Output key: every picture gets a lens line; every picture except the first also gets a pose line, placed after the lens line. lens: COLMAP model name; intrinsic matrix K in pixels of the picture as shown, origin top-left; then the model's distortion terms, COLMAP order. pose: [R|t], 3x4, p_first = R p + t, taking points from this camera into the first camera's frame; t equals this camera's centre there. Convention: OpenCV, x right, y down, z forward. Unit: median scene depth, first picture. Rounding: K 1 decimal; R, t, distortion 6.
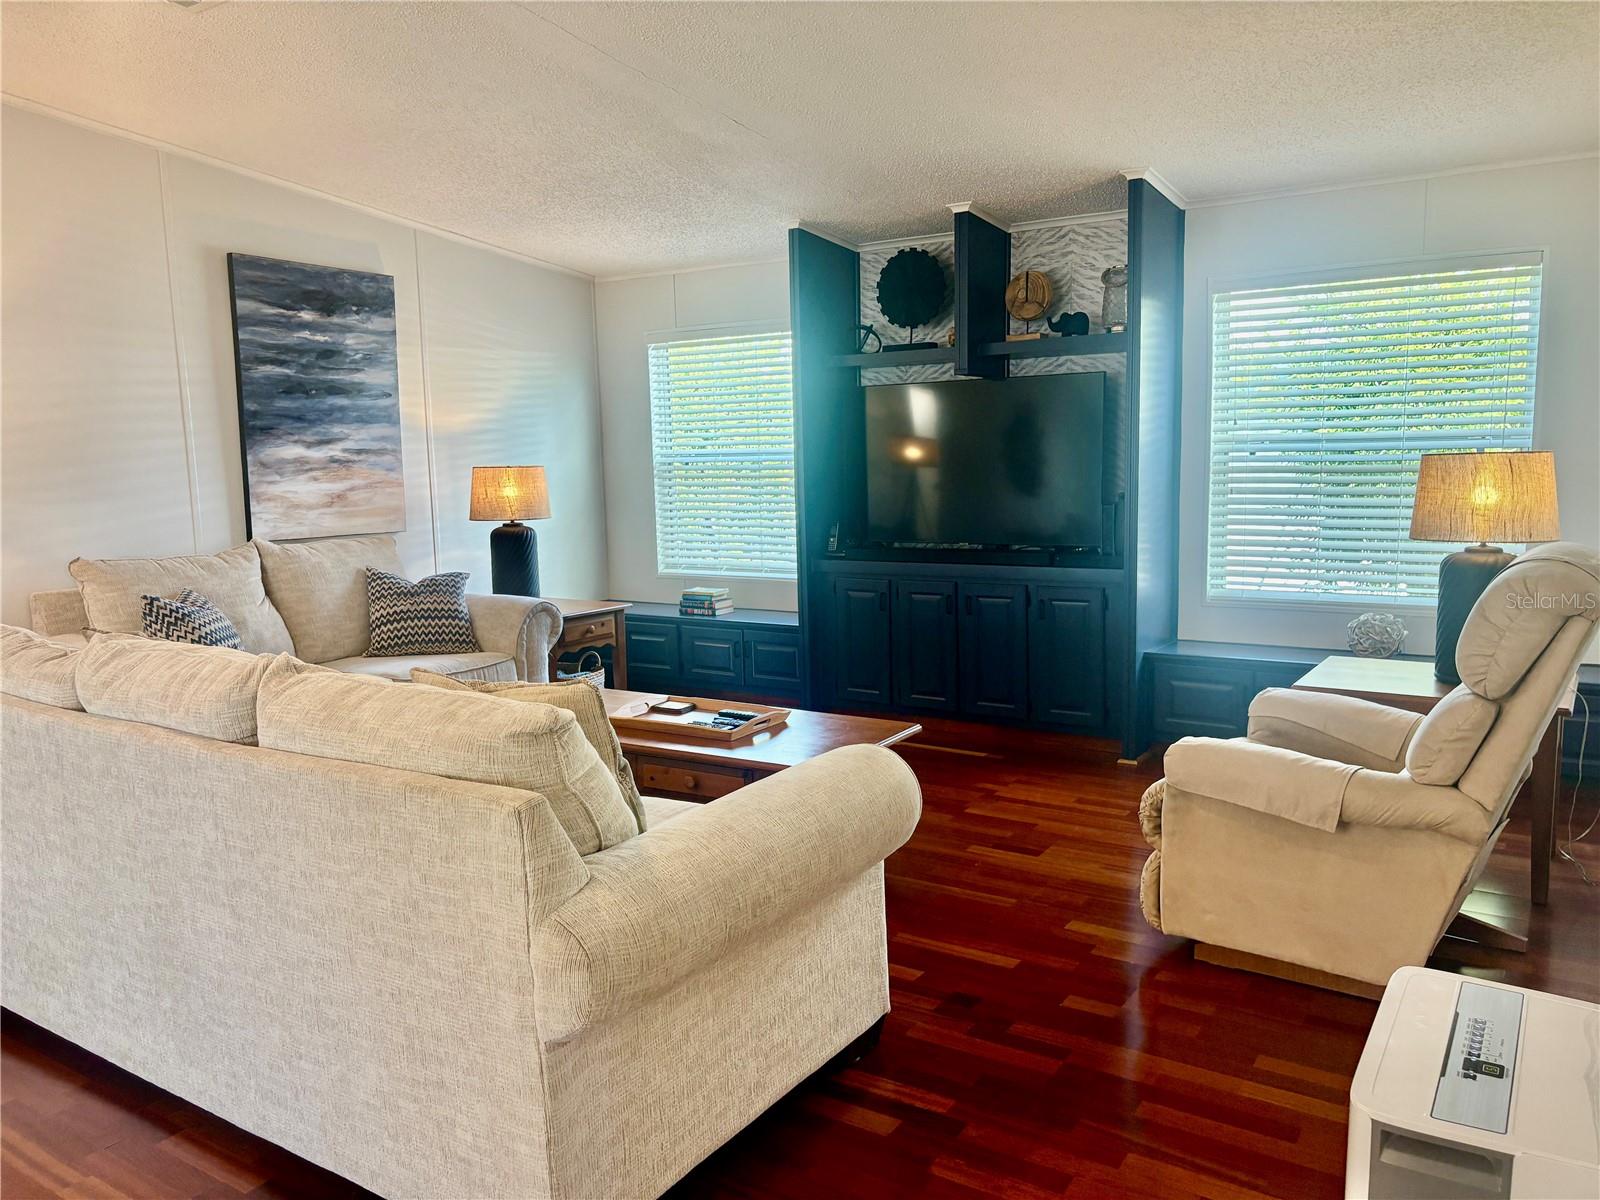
lens RADIAL K [[1209.1, 0, 811.2], [0, 1209.1, 595.8], [0, 0, 1]] dist [0.050113, -0.055234]
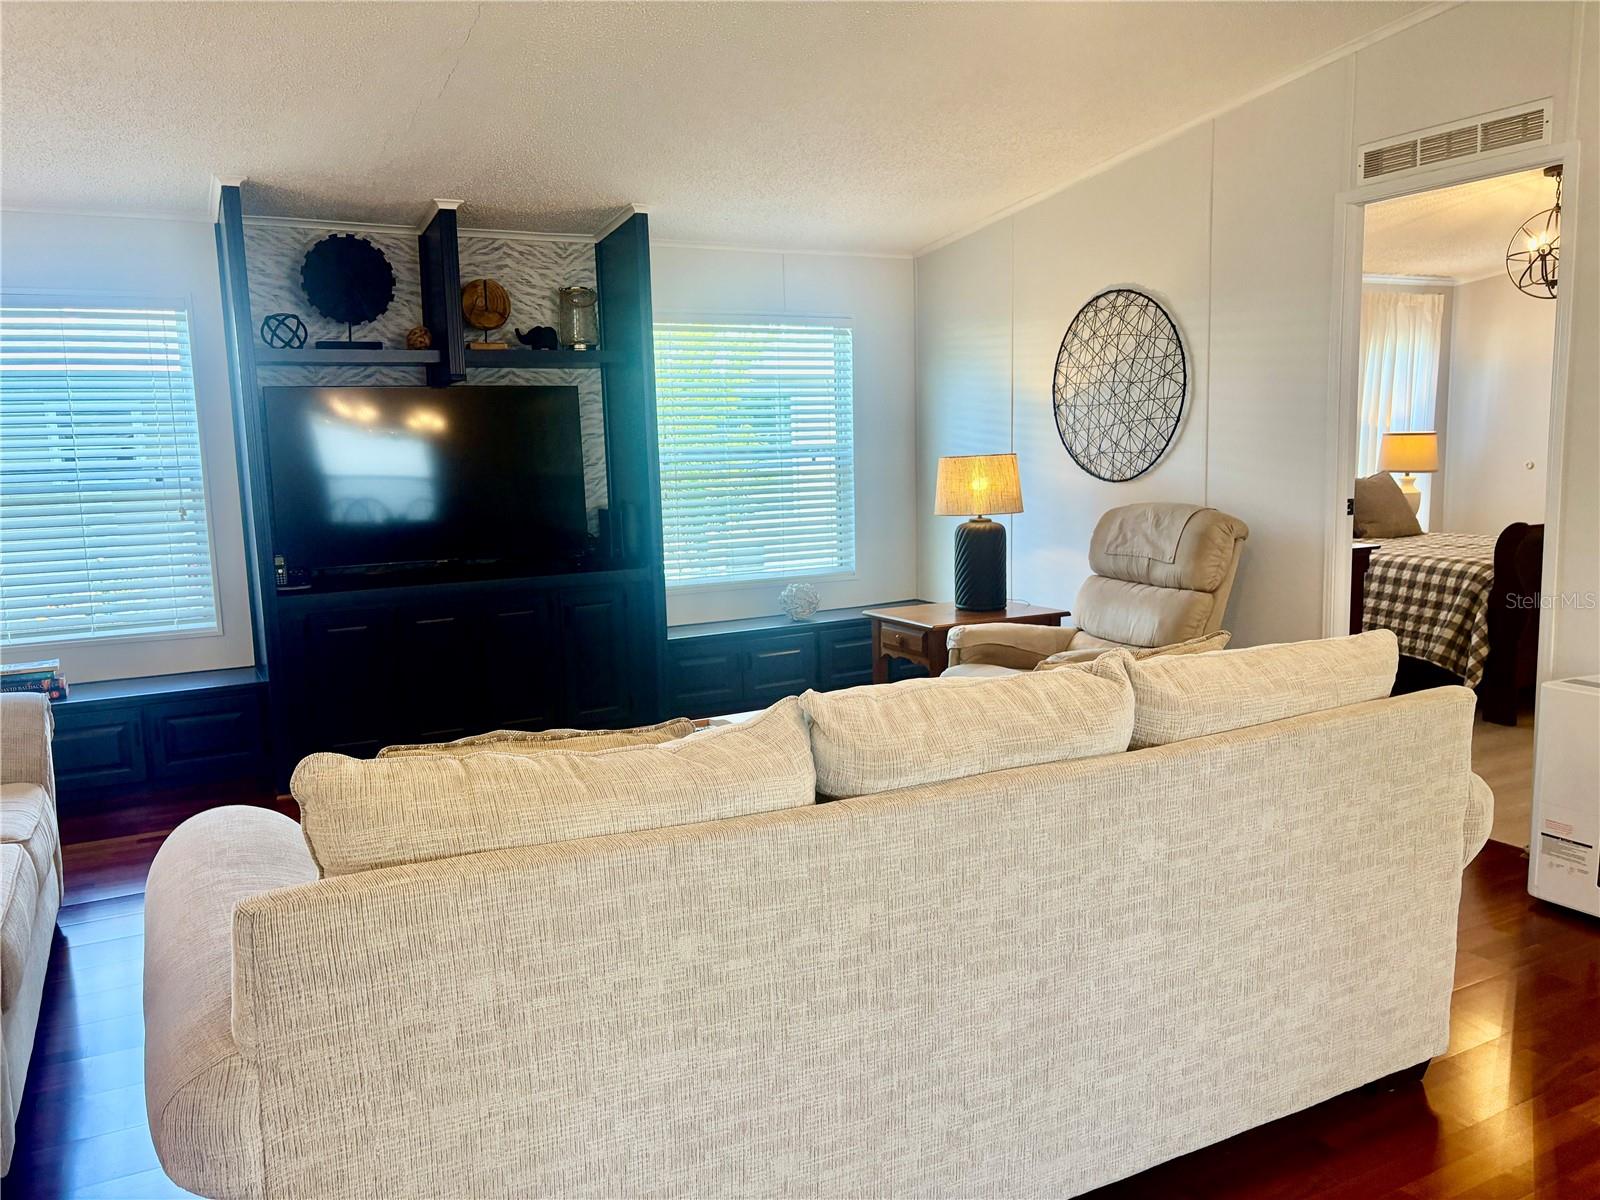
lens RADIAL K [[1209.1, 0, 789.5], [0, 1209.1, 600.6], [0, 0, 1]] dist [0.050113, -0.055234]
pose [[0.492523, -0.105989, 0.863821, -1.113658], [0.121615, 0.991200, 0.052277, -0.059470], [-0.861760, 0.079306, 0.501078, 0.604123]]
